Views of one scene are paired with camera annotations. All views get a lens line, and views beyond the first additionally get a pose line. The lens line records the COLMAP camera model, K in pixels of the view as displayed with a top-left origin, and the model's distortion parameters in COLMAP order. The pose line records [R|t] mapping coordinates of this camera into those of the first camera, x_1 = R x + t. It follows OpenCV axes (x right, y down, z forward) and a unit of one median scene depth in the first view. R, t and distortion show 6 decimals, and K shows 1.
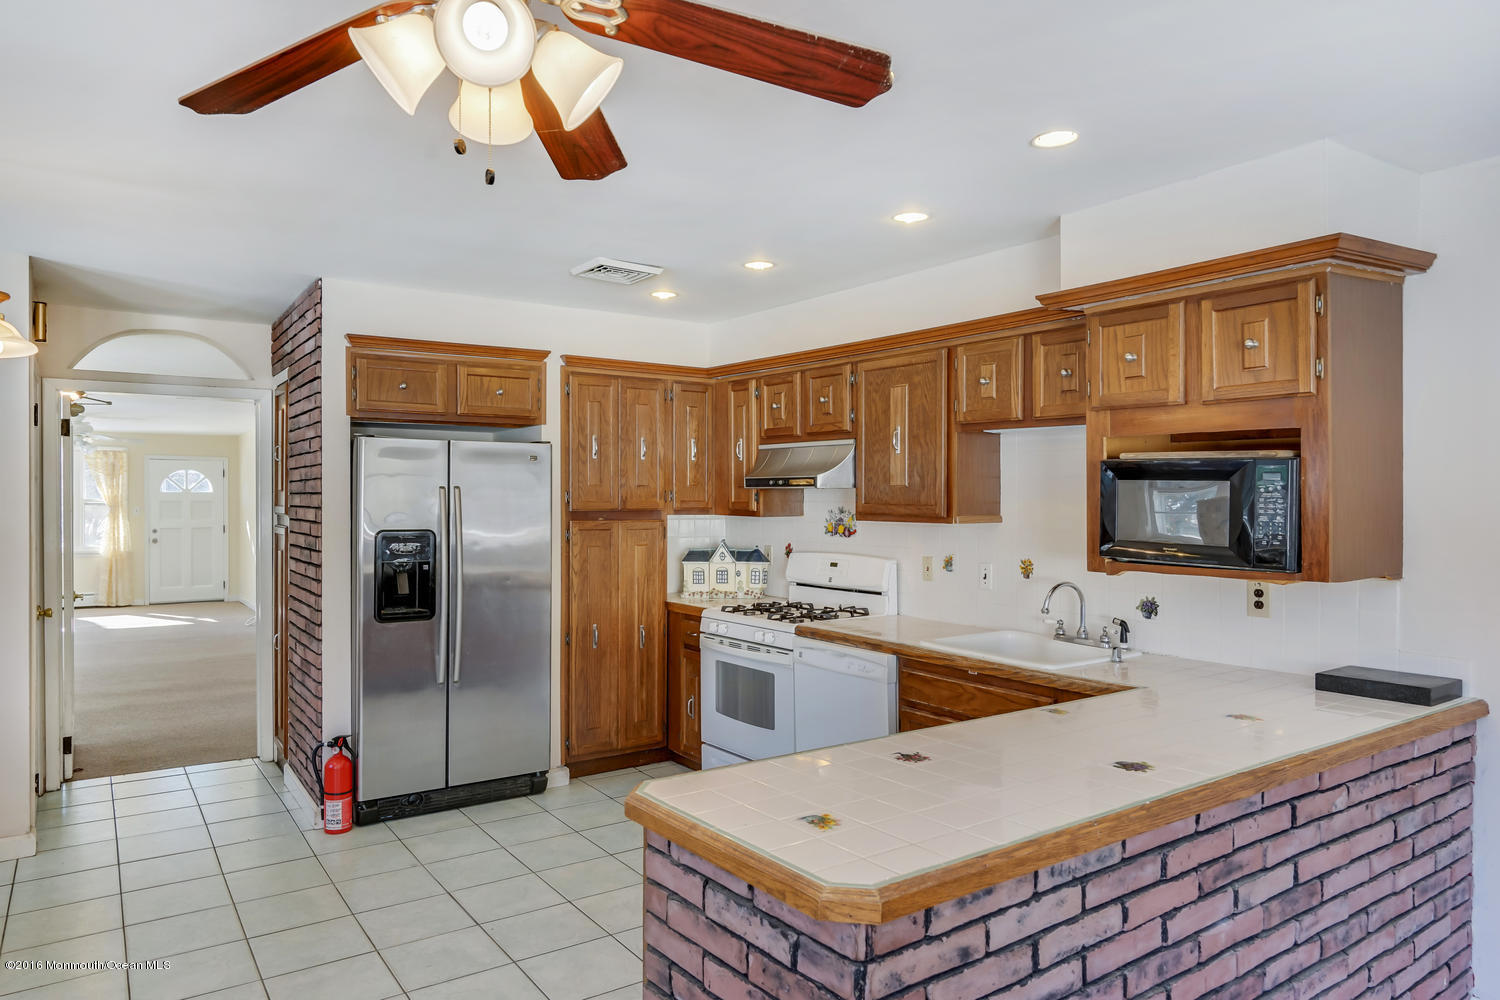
lens RADIAL K [[961.7, 0, 753.8], [0, 961.7, 504.8], [0, 0, 1]] dist [0.008167, -0.002035]
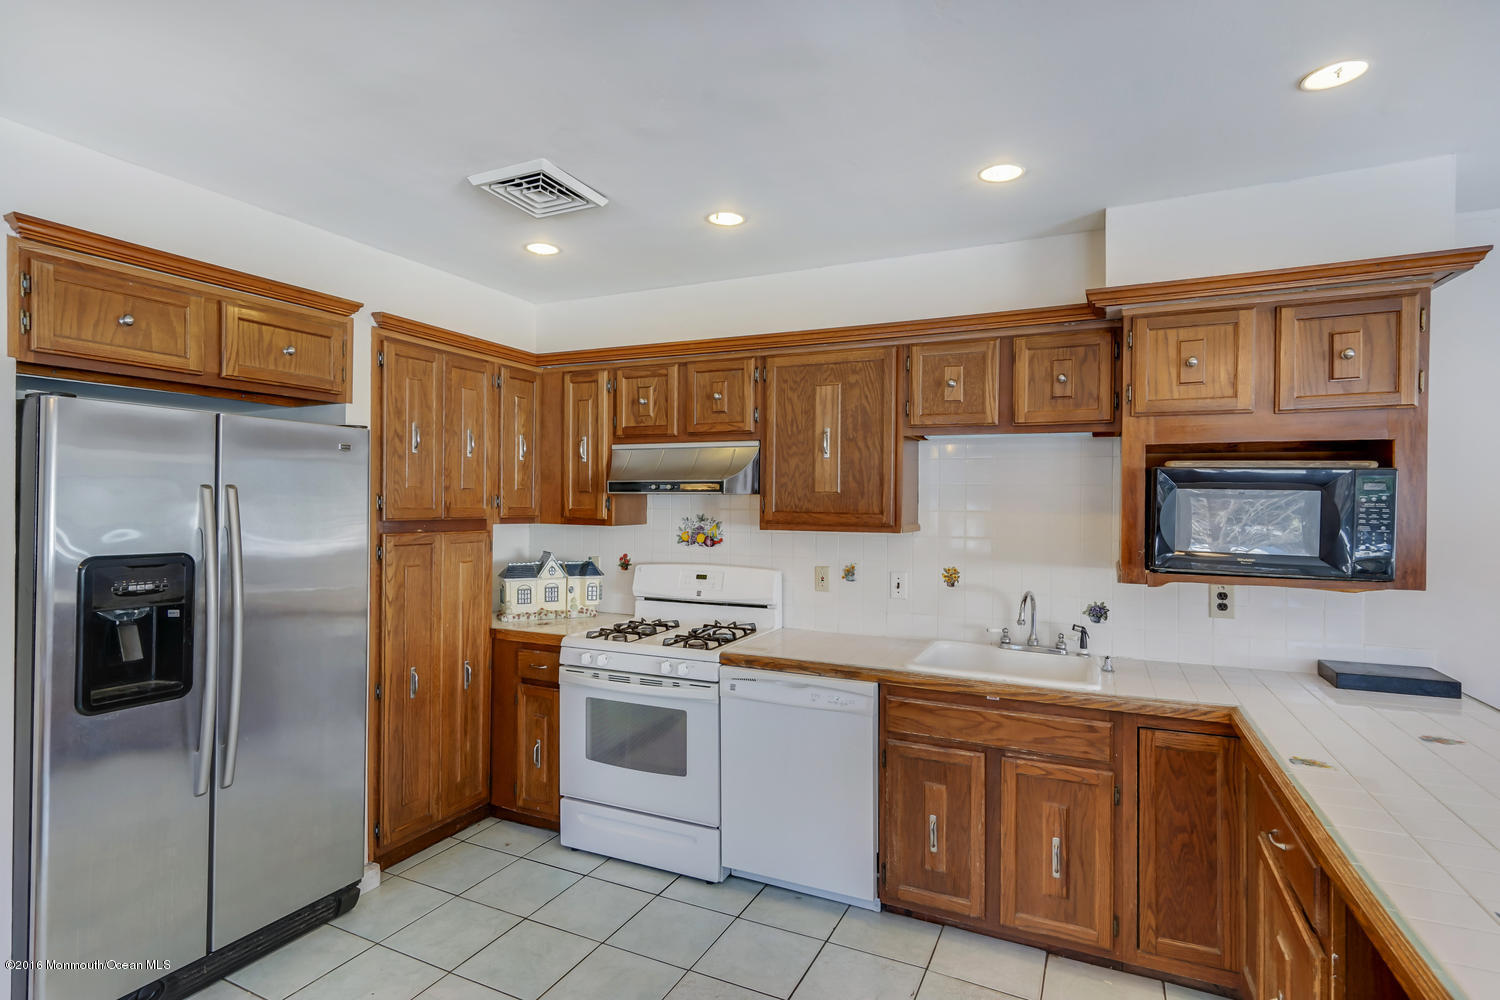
lens RADIAL K [[735.2, 0, 747.4], [0, 735.2, 504.0], [0, 0, 1]] dist [0.001173, 0.000445]
pose [[0.871729, 0.004703, 0.489966, -0.253363], [-0.001114, 0.999970, -0.007615, -0.002983], [-0.489987, 0.006093, 0.871708, 0.404382]]
